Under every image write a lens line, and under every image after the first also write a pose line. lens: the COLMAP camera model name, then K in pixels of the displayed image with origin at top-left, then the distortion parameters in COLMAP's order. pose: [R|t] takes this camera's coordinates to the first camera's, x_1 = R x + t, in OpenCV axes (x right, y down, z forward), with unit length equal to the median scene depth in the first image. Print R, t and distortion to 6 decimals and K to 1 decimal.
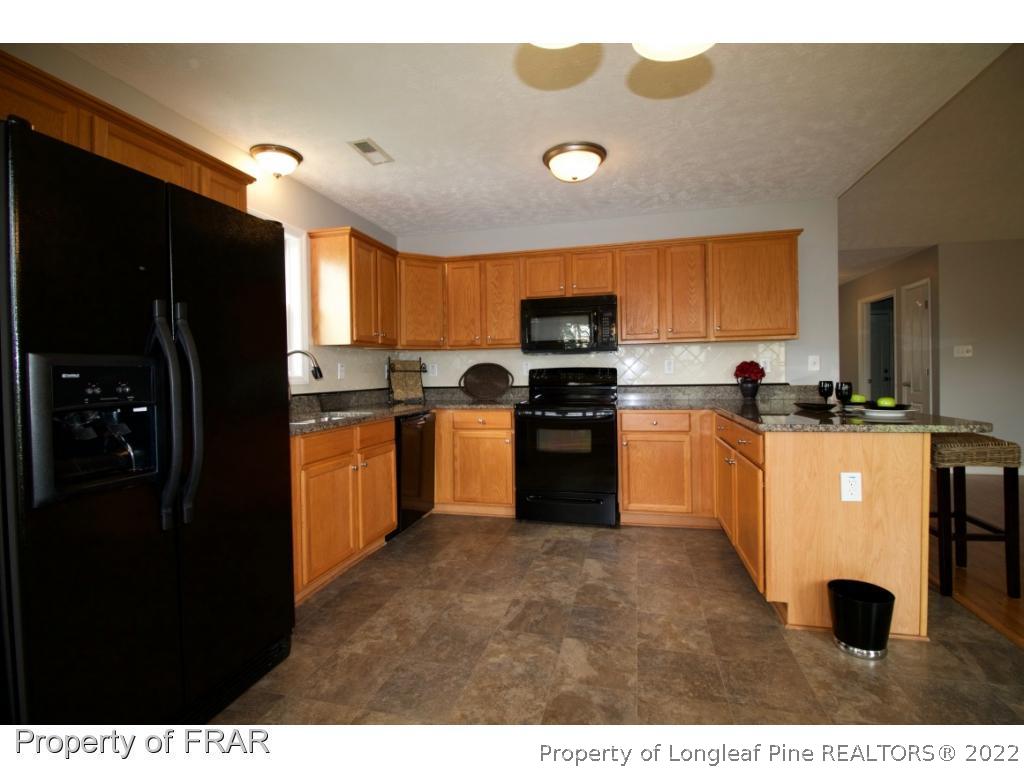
lens RADIAL K [[485.7, 0, 512.9], [0, 485.7, 375.3], [0, 0, 1]] dist [-0.010581, -0.007039]
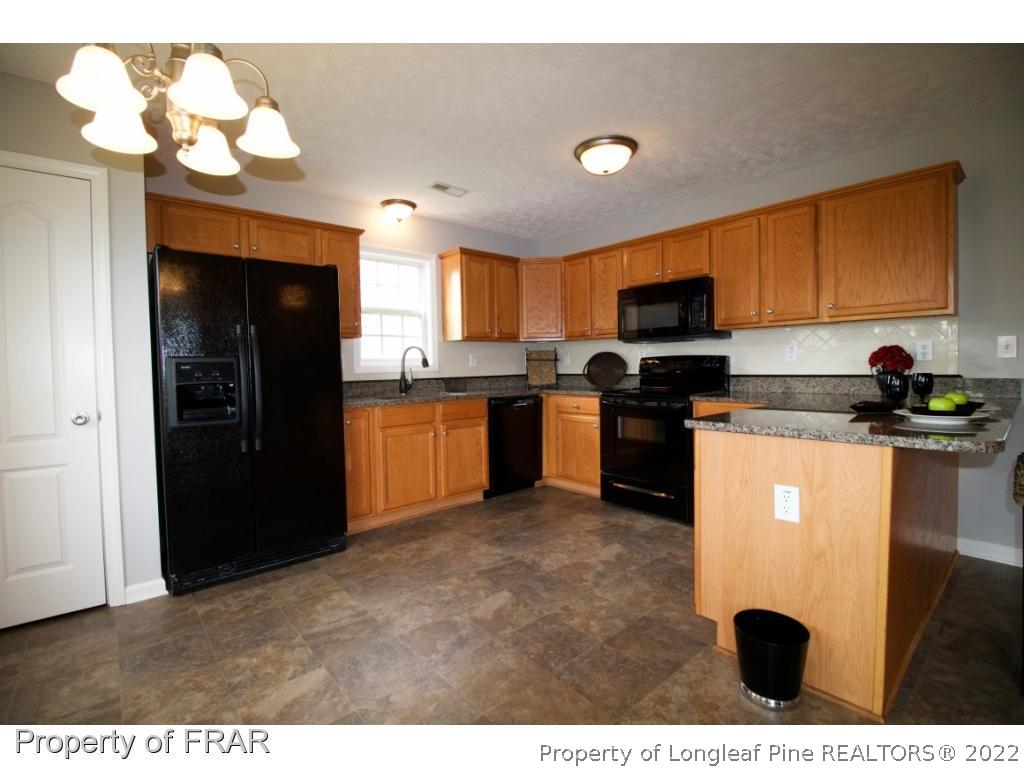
lens RADIAL K [[485.7, 0, 522.7], [0, 485.7, 373.2], [0, 0, 1]] dist [-0.010581, -0.007039]
pose [[0.819451, 0.011431, -0.573035, 0.525476], [0.003505, 0.999682, 0.024953, -0.007560], [0.573138, -0.022456, 0.819151, 0.049261]]
